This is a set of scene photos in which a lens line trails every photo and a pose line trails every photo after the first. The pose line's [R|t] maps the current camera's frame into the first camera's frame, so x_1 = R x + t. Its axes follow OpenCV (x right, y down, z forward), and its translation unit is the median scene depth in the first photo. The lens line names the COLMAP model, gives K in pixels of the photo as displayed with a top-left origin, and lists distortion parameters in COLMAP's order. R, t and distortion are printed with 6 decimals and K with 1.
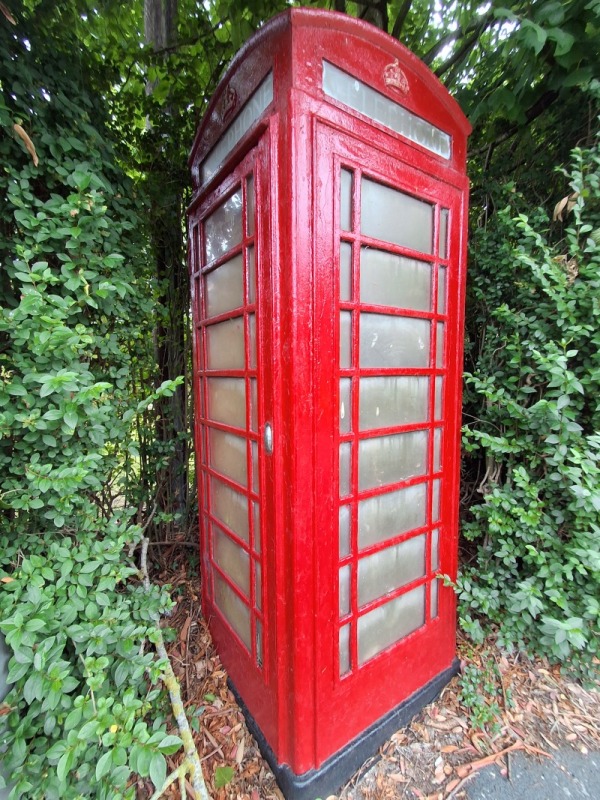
lens RADIAL K [[367.7, 0, 300.0], [0, 367.7, 400.0], [0, 0, 1]] dist [-0.000068, -0.000011]
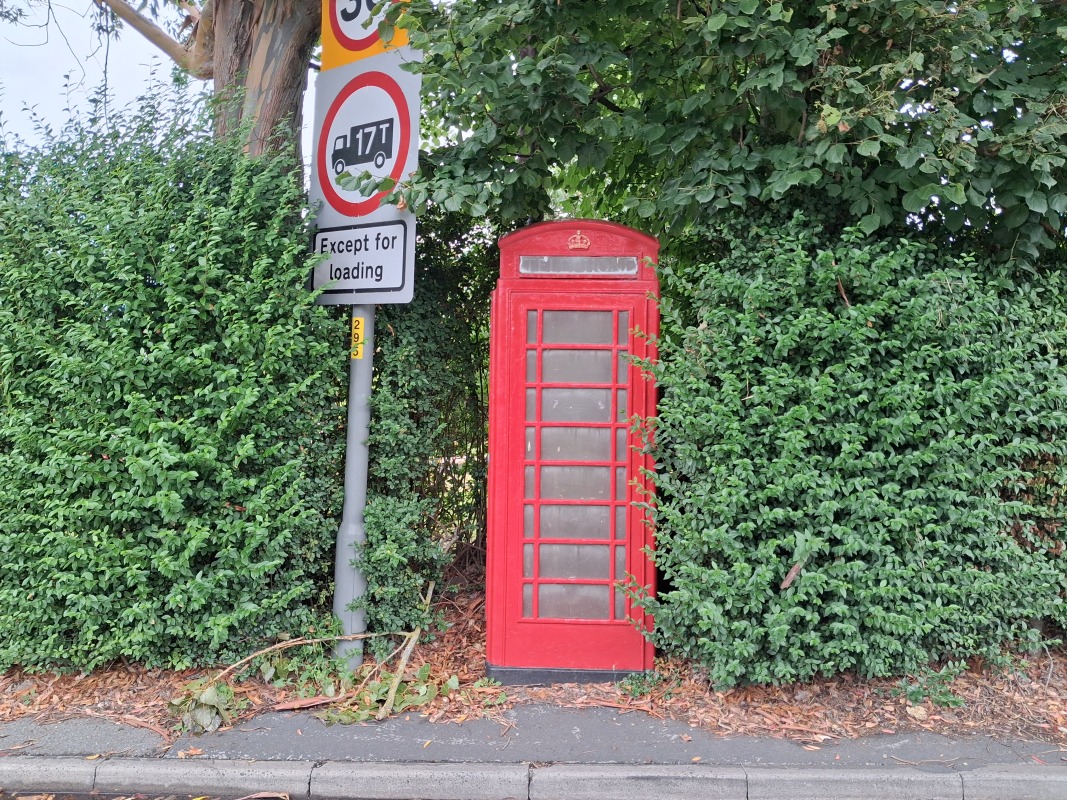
lens RADIAL K [[837.1, 0, 541.3], [0, 837.1, 395.6], [0, 0, 1]] dist [0.056875, -0.099068]
pose [[0.821137, 0.008142, -0.570673, 2.176522], [-0.065282, 0.994676, -0.079741, 0.092672], [0.566985, 0.102733, 0.817296, -1.966777]]
